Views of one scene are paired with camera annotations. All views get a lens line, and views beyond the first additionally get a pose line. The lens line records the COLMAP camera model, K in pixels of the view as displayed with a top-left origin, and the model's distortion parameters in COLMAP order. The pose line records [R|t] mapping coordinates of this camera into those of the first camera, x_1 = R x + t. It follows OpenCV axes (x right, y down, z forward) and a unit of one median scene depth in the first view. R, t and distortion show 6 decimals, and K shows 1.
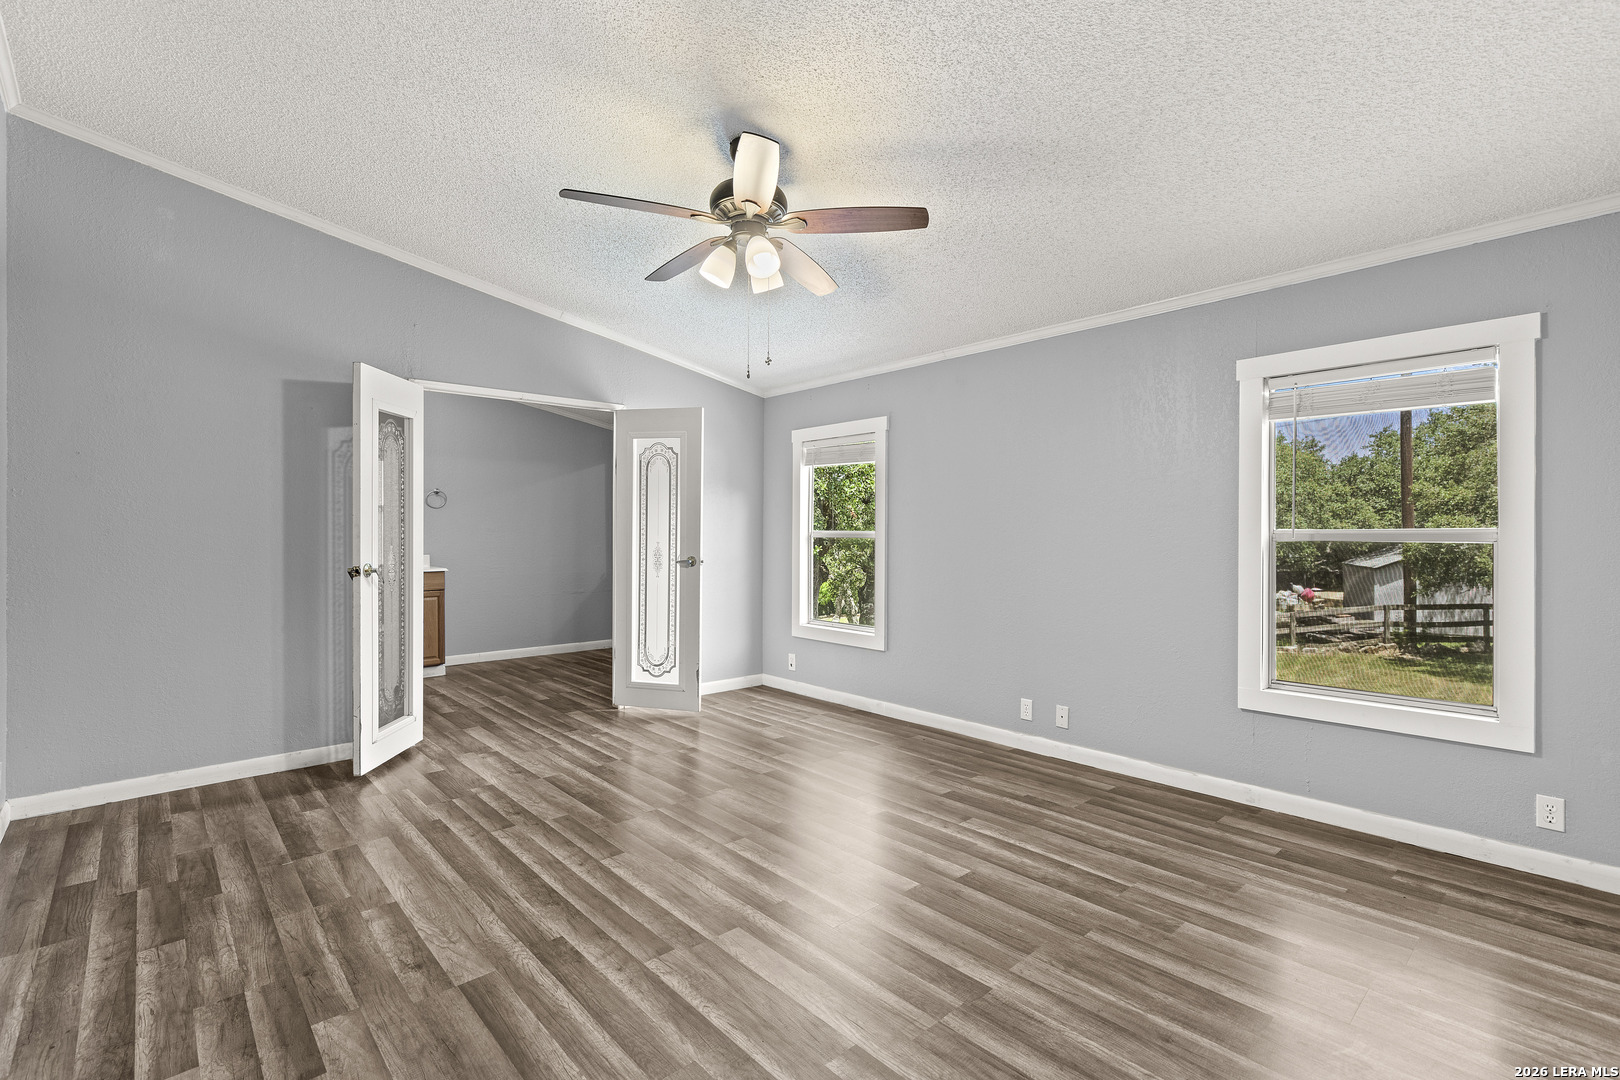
lens RADIAL K [[737.6, 0, 811.3], [0, 737.6, 536.1], [0, 0, 1]] dist [0.003128, 0.000070]
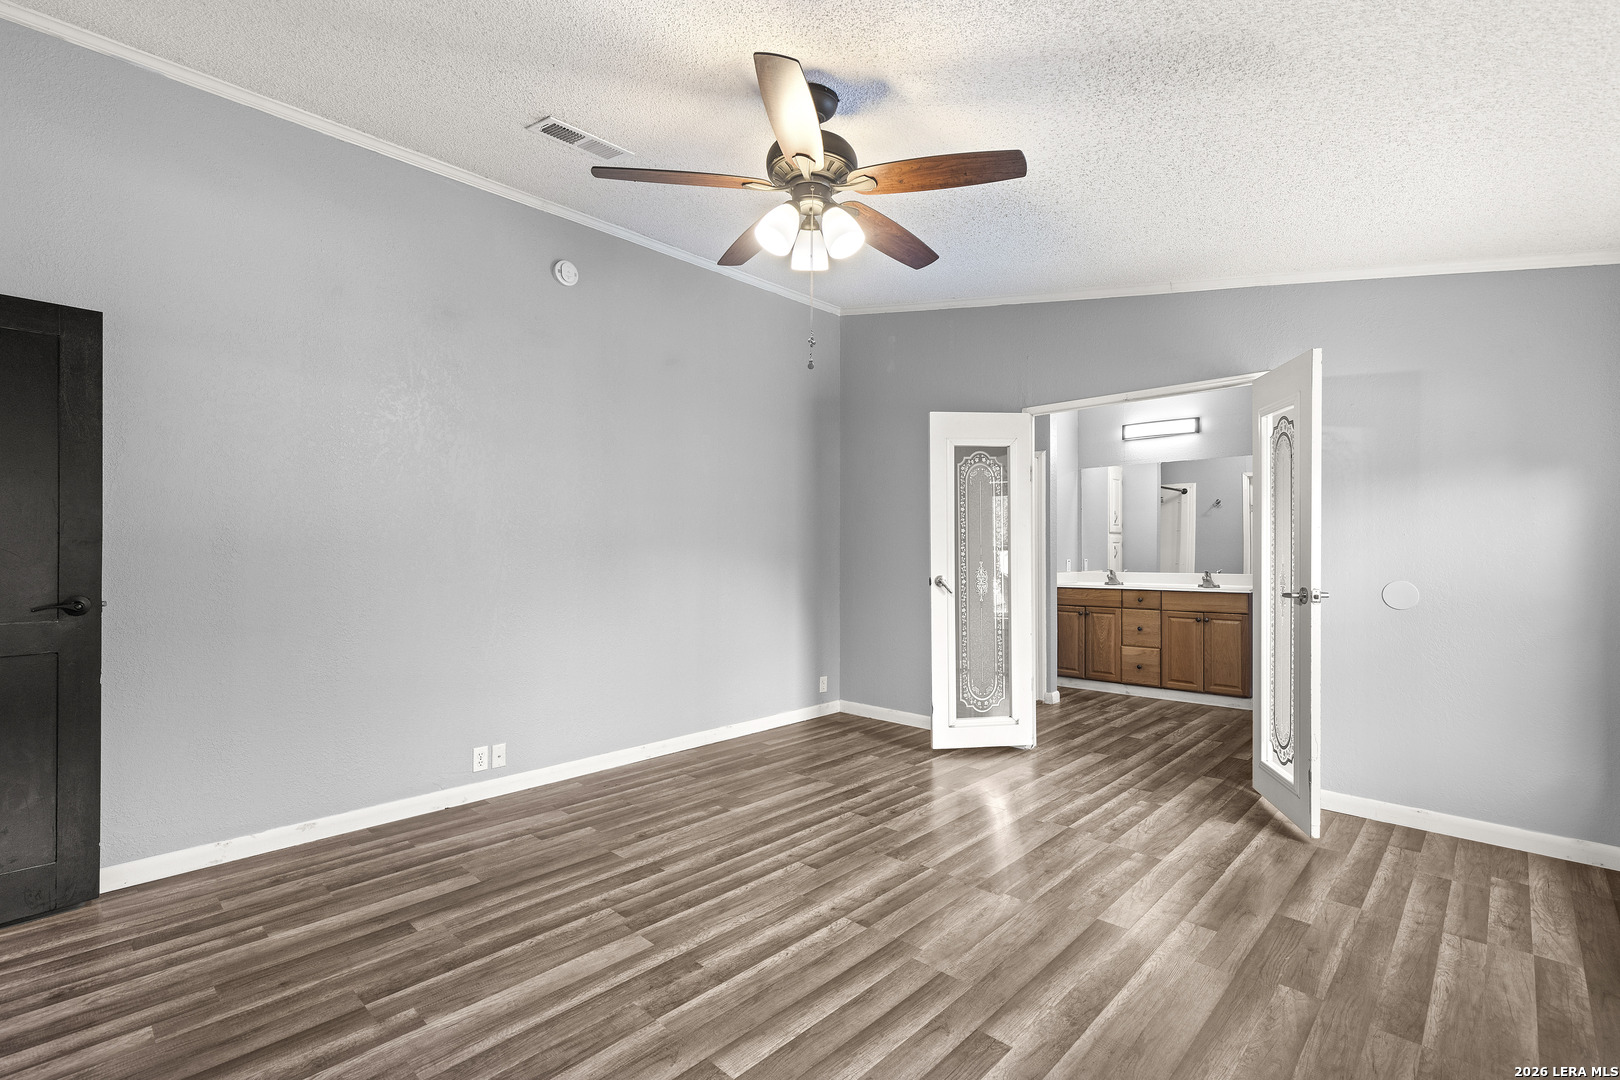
lens RADIAL K [[737.6, 0, 810.8], [0, 737.6, 542.6], [0, 0, 1]] dist [0.003128, 0.000070]
pose [[0.068784, -0.007075, -0.997607, 0.699692], [-0.005059, 0.999960, -0.007440, 0.002586], [0.997619, 0.005558, 0.068745, 0.889333]]
